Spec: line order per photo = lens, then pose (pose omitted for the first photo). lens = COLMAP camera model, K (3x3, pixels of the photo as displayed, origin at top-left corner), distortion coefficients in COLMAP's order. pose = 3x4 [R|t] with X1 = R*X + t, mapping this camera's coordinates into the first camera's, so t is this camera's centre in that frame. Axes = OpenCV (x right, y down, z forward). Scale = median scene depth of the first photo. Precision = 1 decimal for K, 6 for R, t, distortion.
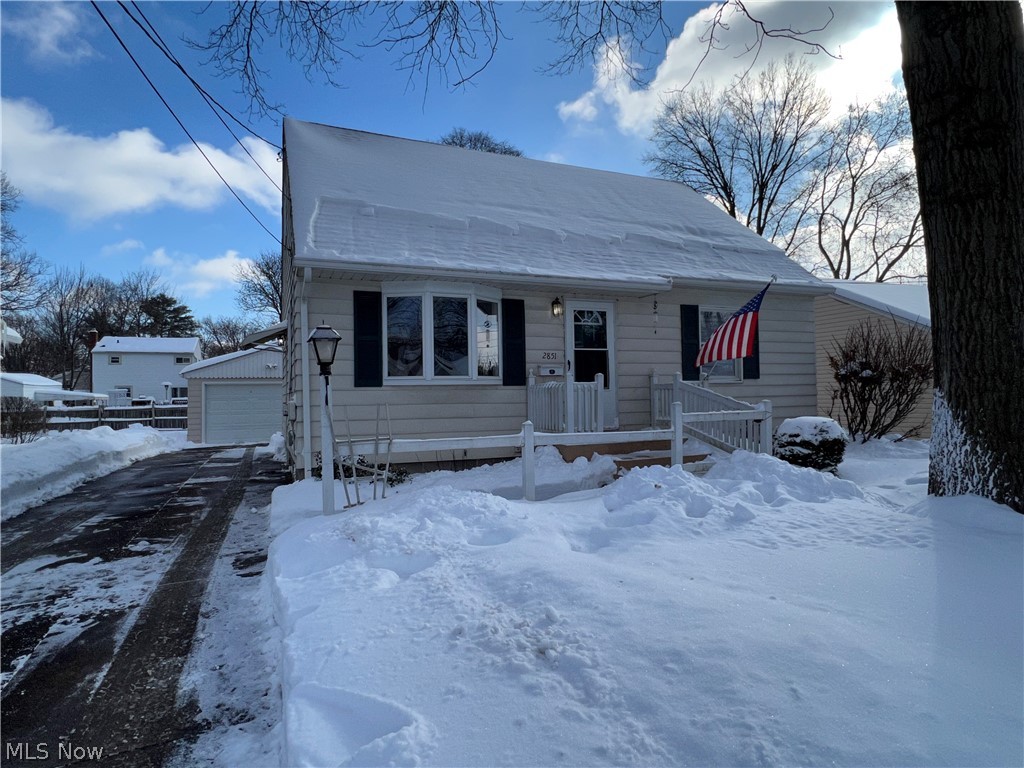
lens RADIAL K [[581.1, 0, 508.0], [0, 581.1, 383.1], [0, 0, 1]] dist [-0.005303, -0.000754]
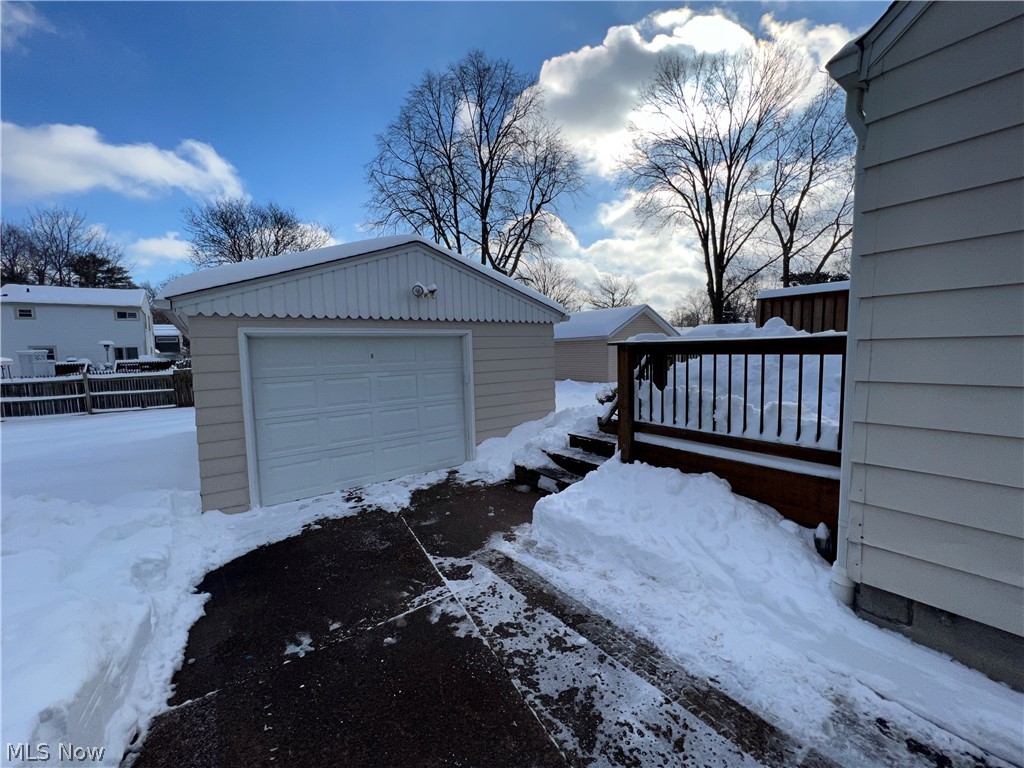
lens RADIAL K [[411.8, 0, 509.5], [0, 411.8, 382.5], [0, 0, 1]] dist [0.000123, -0.000303]
pose [[0.970980, -0.025412, 0.237807, -0.168964], [0.002723, 0.995449, 0.095256, 0.002559], [-0.239145, -0.091844, 0.966630, 0.285826]]
